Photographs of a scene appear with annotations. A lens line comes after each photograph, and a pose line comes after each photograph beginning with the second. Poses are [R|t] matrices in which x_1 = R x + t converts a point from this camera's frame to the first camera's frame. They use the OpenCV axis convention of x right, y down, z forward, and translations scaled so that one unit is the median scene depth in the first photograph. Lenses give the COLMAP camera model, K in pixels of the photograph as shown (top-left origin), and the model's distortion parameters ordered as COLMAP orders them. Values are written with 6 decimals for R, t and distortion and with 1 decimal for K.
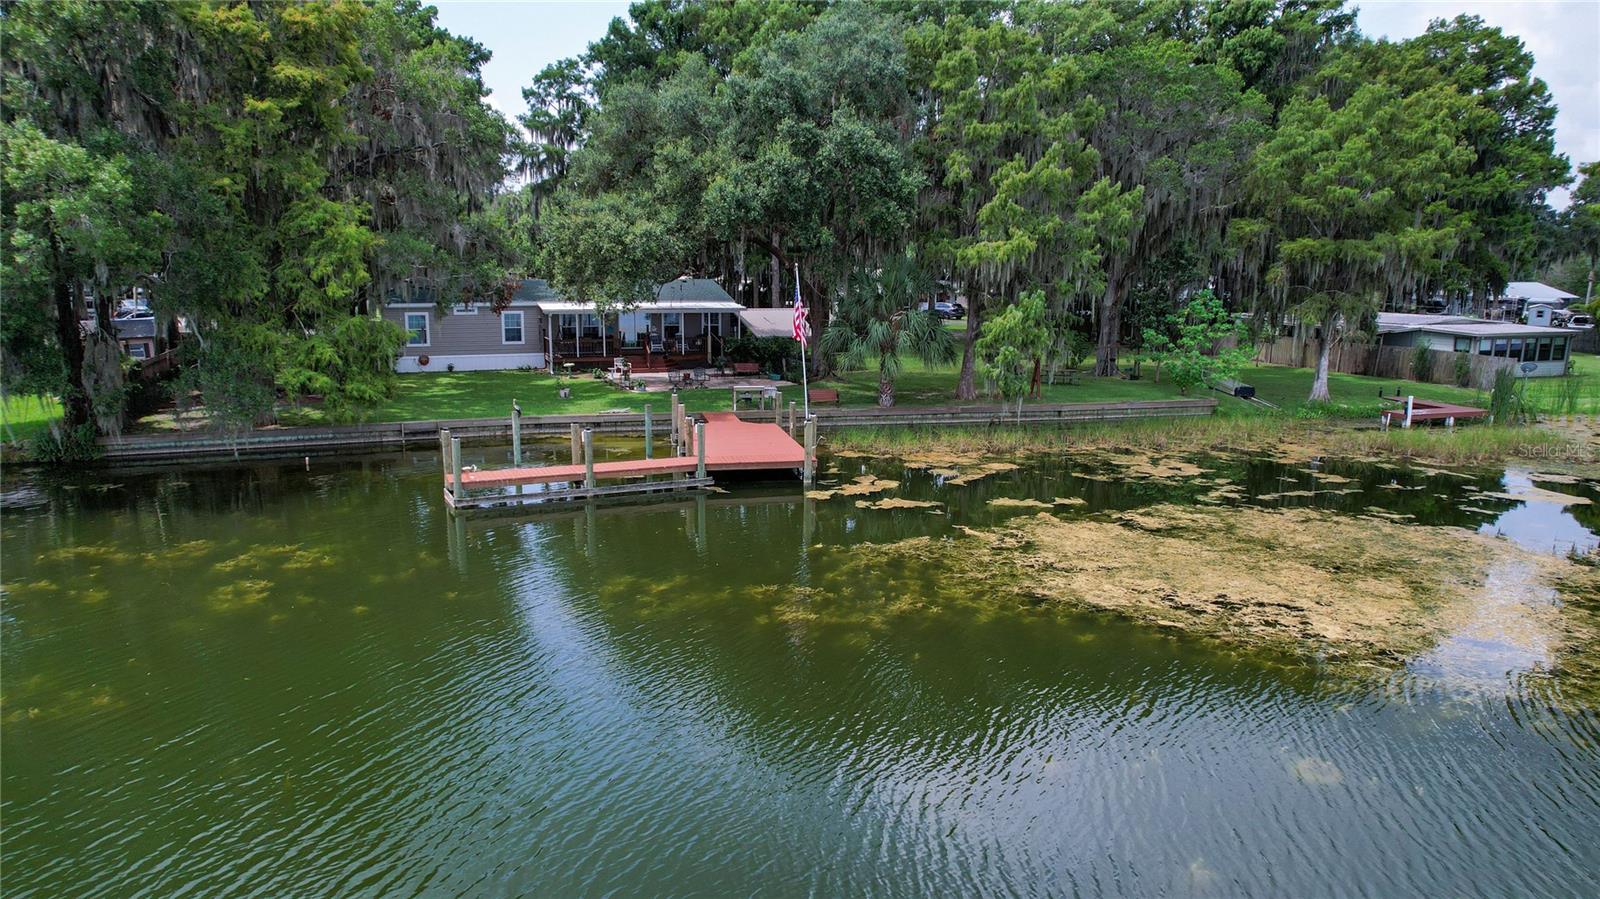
lens RADIAL K [[1020.4, 0, 801.9], [0, 1020.4, 455.9], [0, 0, 1]] dist [-0.068995, 0.057619]
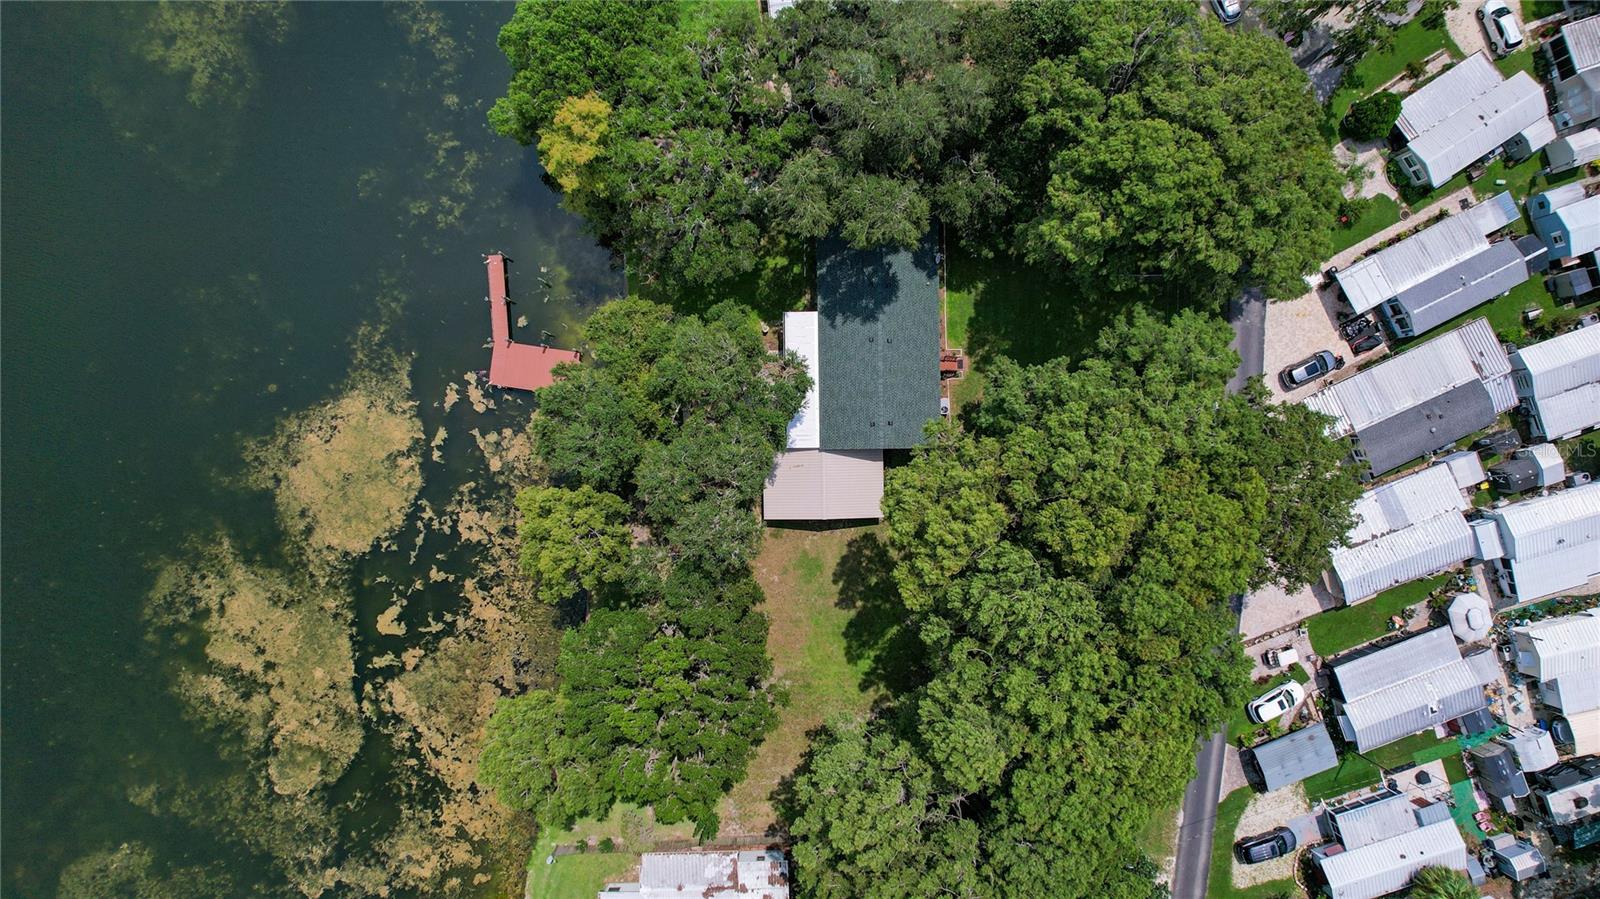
lens RADIAL K [[1020.4, 0, 797.5], [0, 1020.4, 452.3], [0, 0, 1]] dist [-0.068995, 0.057619]
pose [[-0.344686, 0.938701, -0.005558, -0.069634], [-0.186961, -0.062847, 0.980355, -2.364089], [0.919911, 0.338954, 0.197163, 1.079453]]
